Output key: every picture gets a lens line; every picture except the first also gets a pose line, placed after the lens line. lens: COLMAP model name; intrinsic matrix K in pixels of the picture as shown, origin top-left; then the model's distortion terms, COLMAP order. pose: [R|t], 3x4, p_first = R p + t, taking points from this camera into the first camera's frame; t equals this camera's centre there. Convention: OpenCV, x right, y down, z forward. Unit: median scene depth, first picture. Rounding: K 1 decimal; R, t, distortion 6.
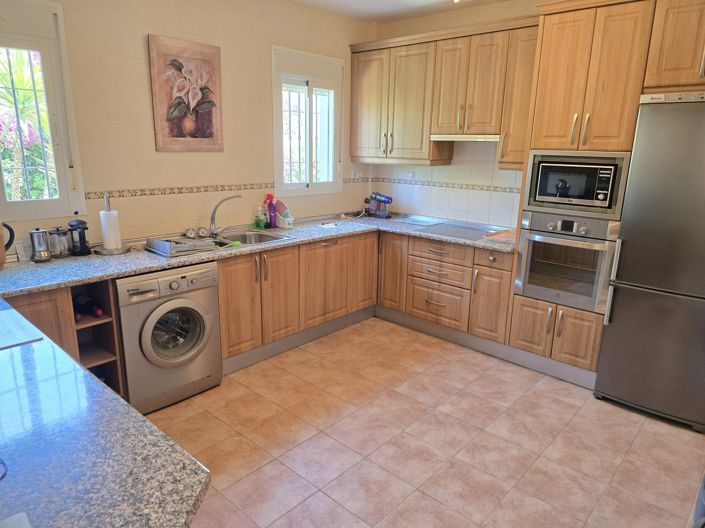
lens RADIAL K [[473.7, 0, 363.1], [0, 473.7, 259.8], [0, 0, 1]] dist [0.003930, -0.002113]
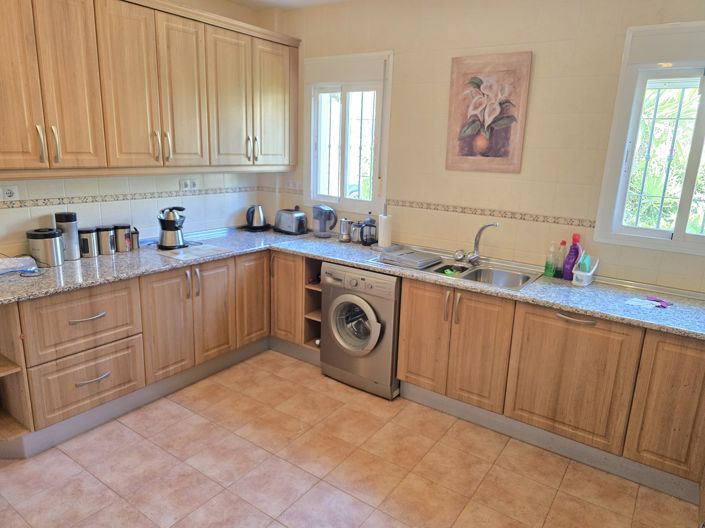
lens RADIAL K [[473.7, 0, 363.1], [0, 473.7, 259.8], [0, 0, 1]] dist [0.003930, -0.002113]
pose [[0.111949, 0.201172, -0.973138, 0.574595], [-0.273821, 0.947626, 0.164398, -0.157101], [0.955243, 0.248061, 0.161171, 0.687504]]
